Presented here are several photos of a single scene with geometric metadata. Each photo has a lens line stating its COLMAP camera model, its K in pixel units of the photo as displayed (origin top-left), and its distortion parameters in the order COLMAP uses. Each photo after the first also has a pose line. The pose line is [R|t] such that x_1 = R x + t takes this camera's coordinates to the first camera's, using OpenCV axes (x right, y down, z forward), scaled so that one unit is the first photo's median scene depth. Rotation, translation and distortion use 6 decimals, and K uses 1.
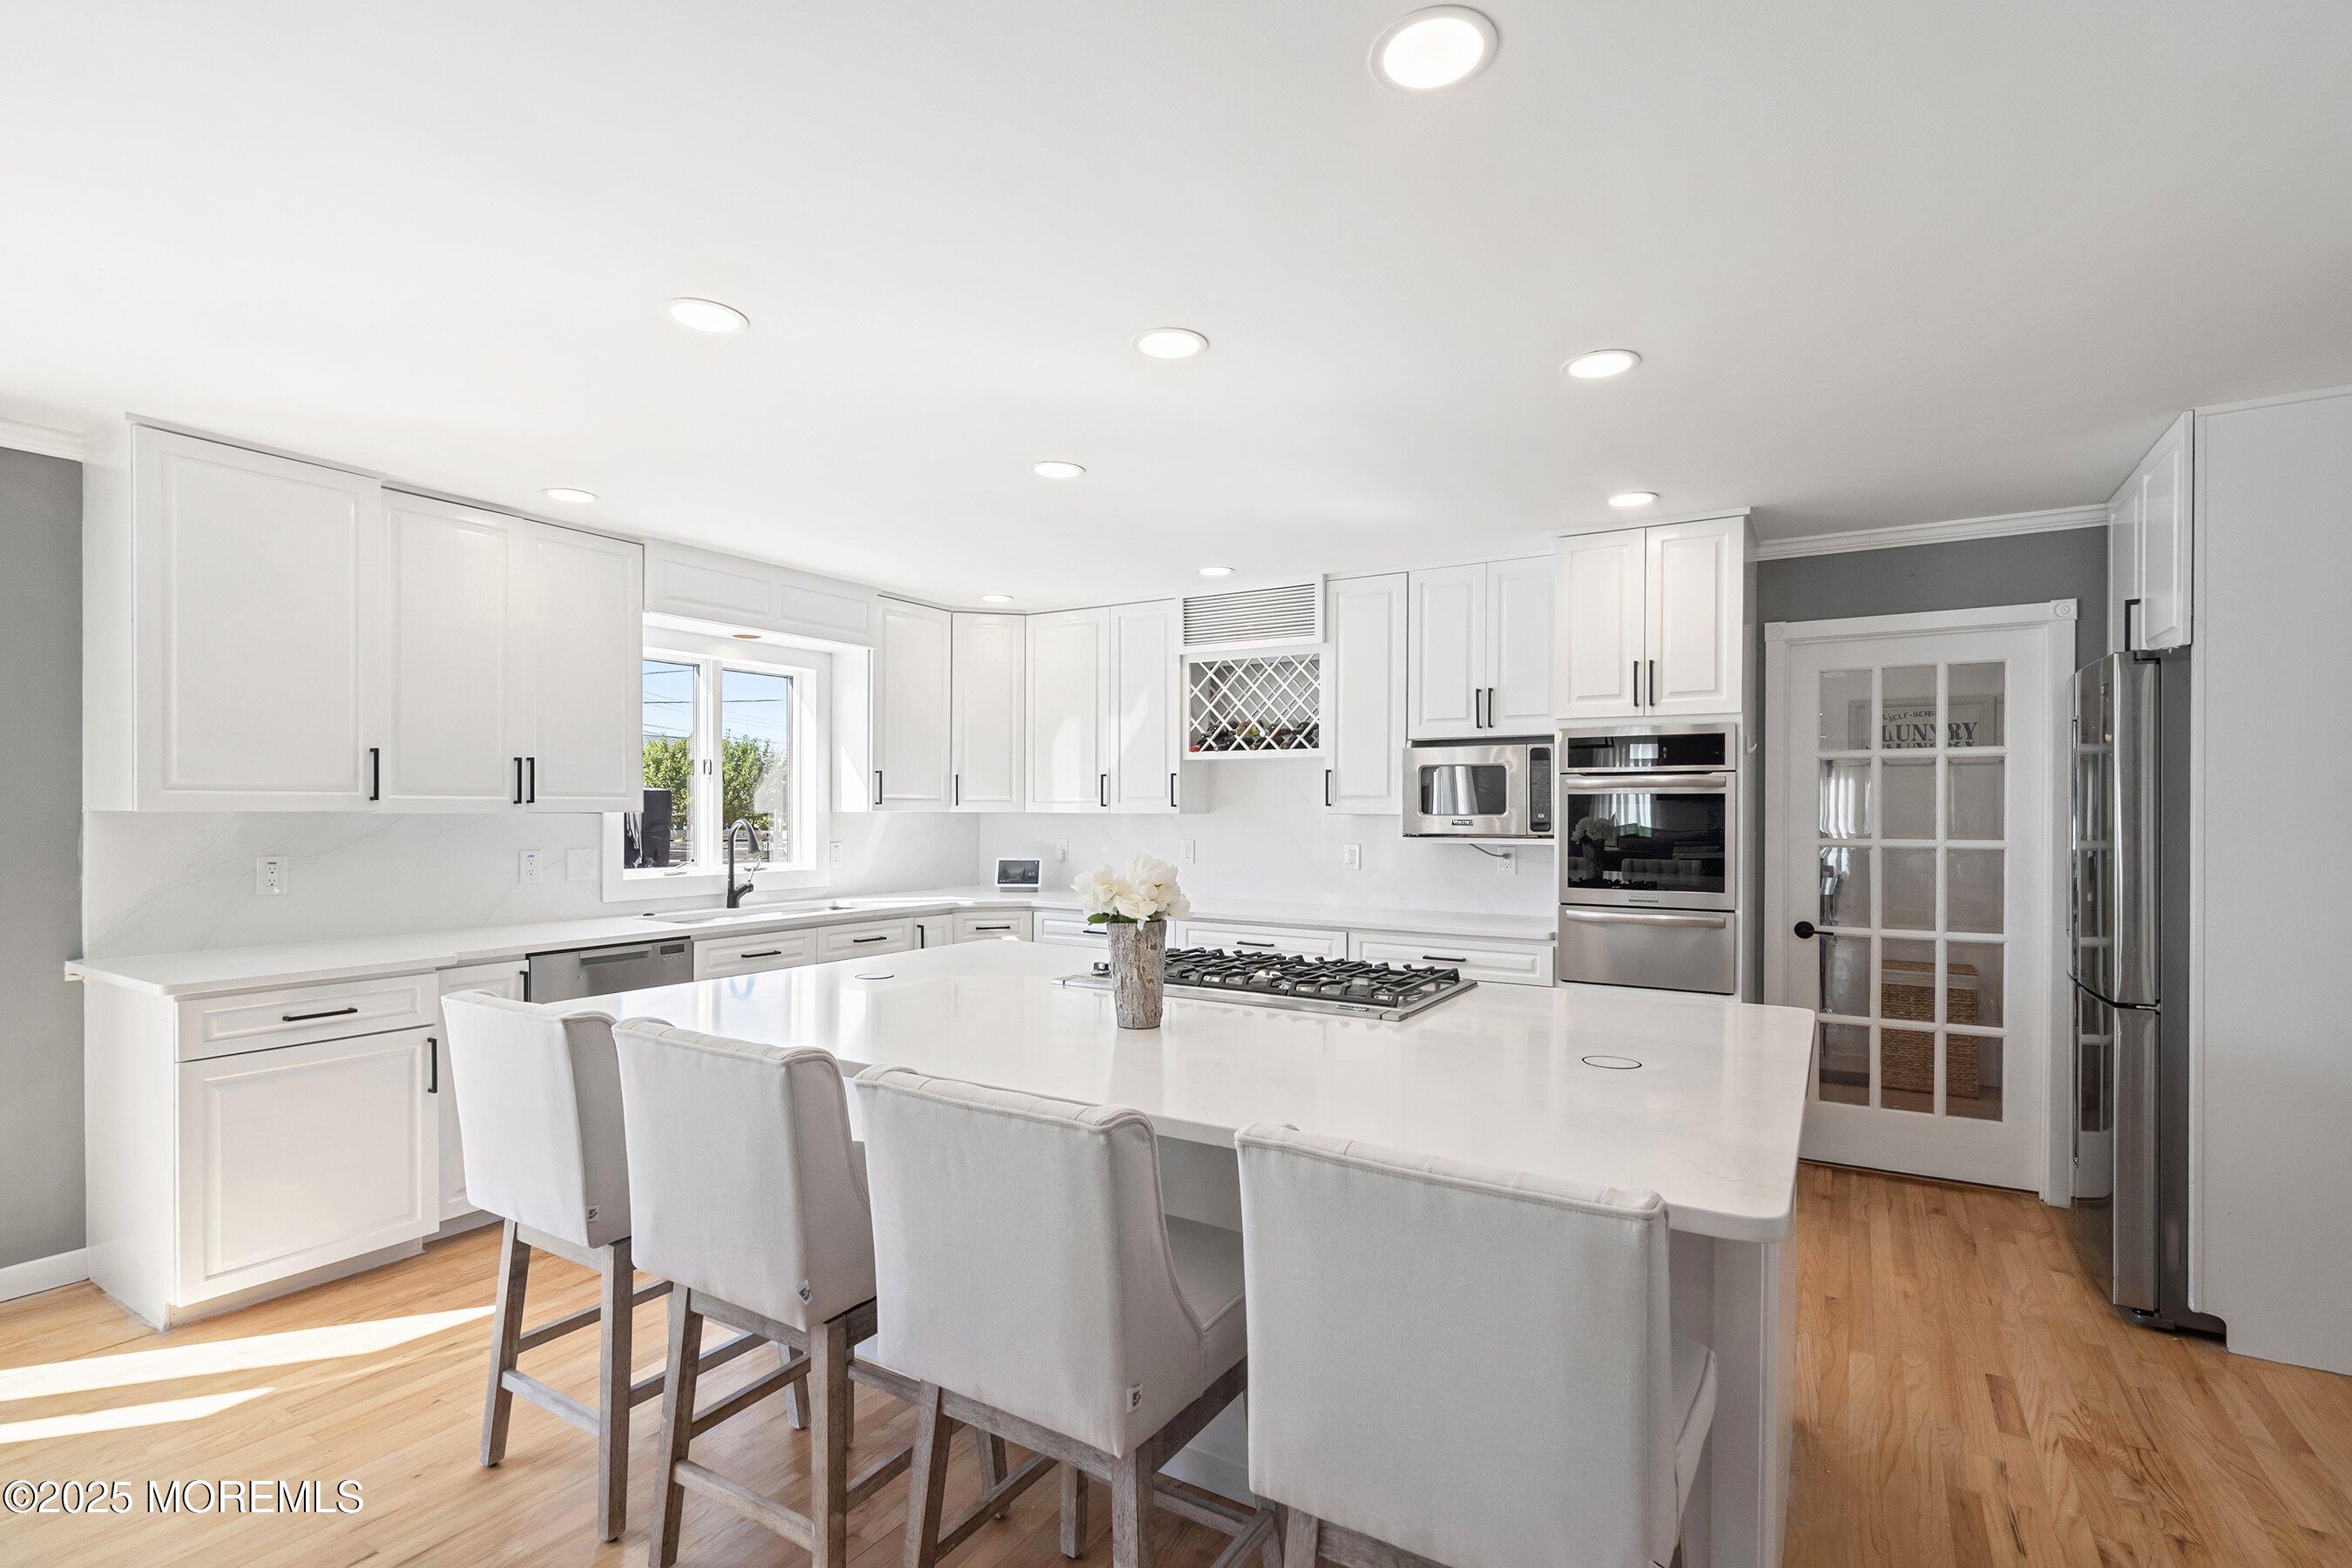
lens RADIAL K [[1093.4, 0, 1177.9], [0, 1093.4, 811.1], [0, 0, 1]] dist [-0.000448, 0.000925]
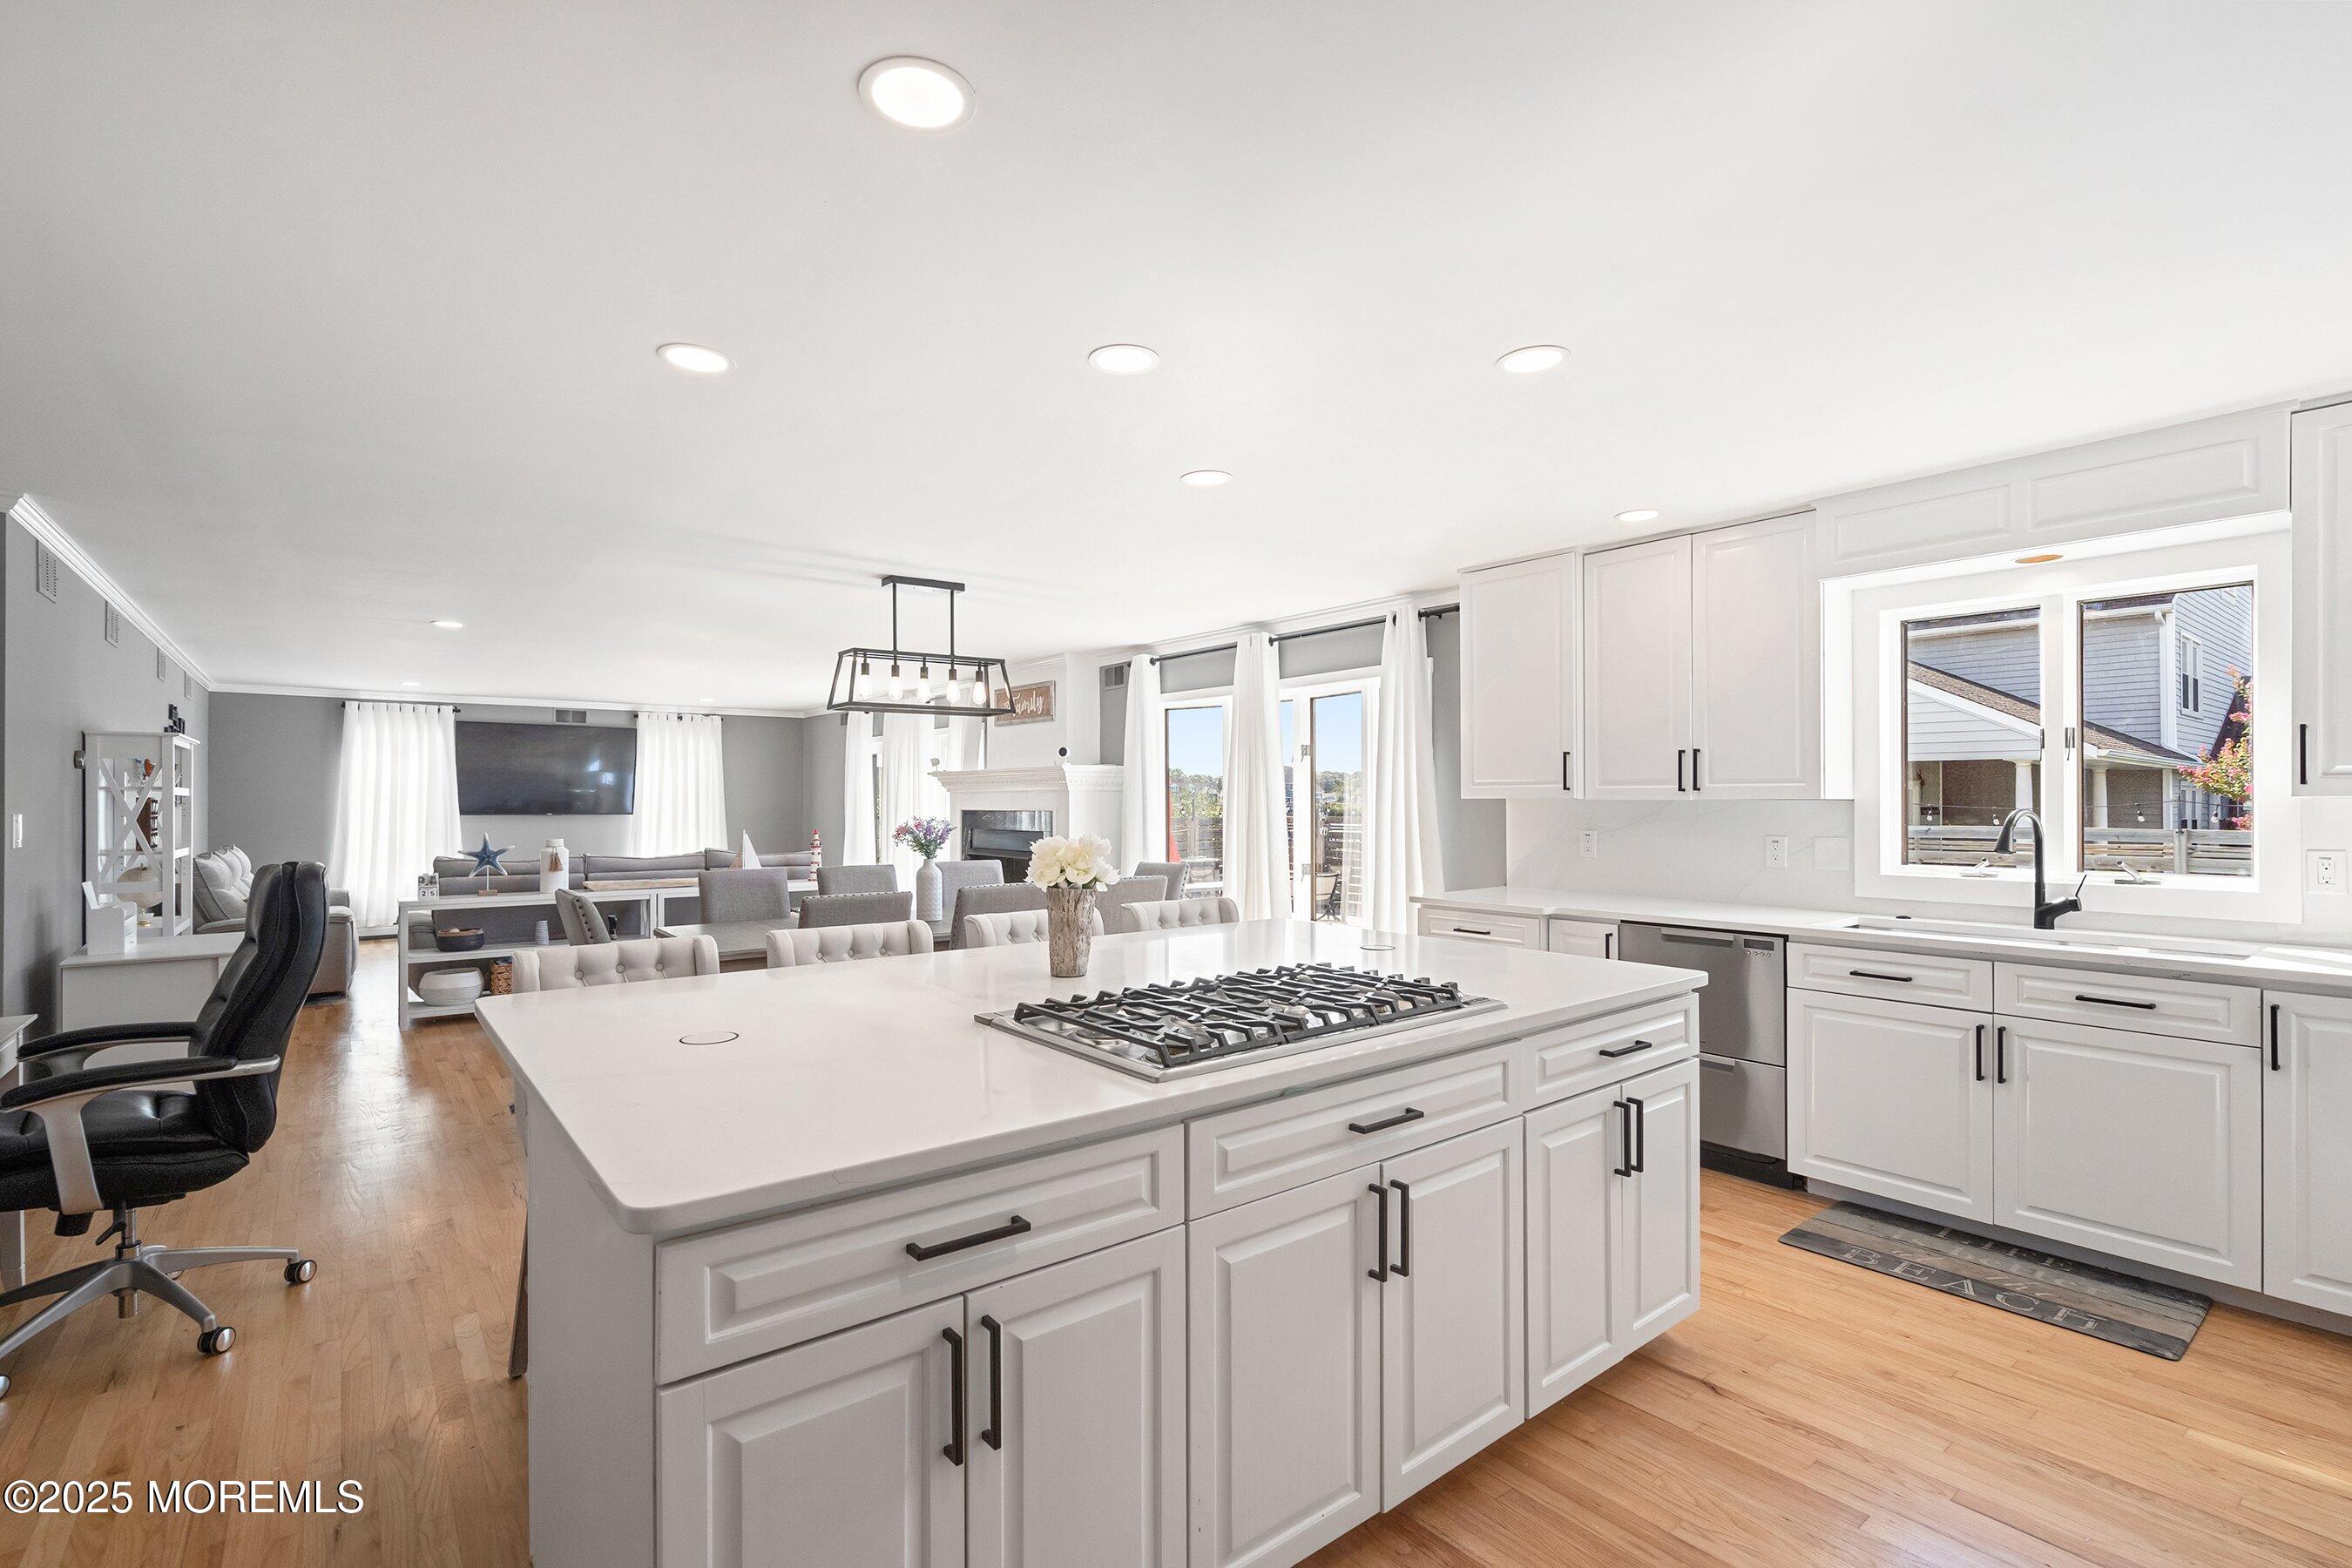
lens RADIAL K [[1064.0, 0, 1176.0], [0, 1064.0, 784.0], [0, 0, 1]] dist [0.000829, 0.000324]
pose [[-0.341652, -0.014858, -0.939709, 0.535666], [-0.002286, 0.999885, -0.014978, 0.002579], [0.939824, -0.002969, -0.341647, 0.786220]]
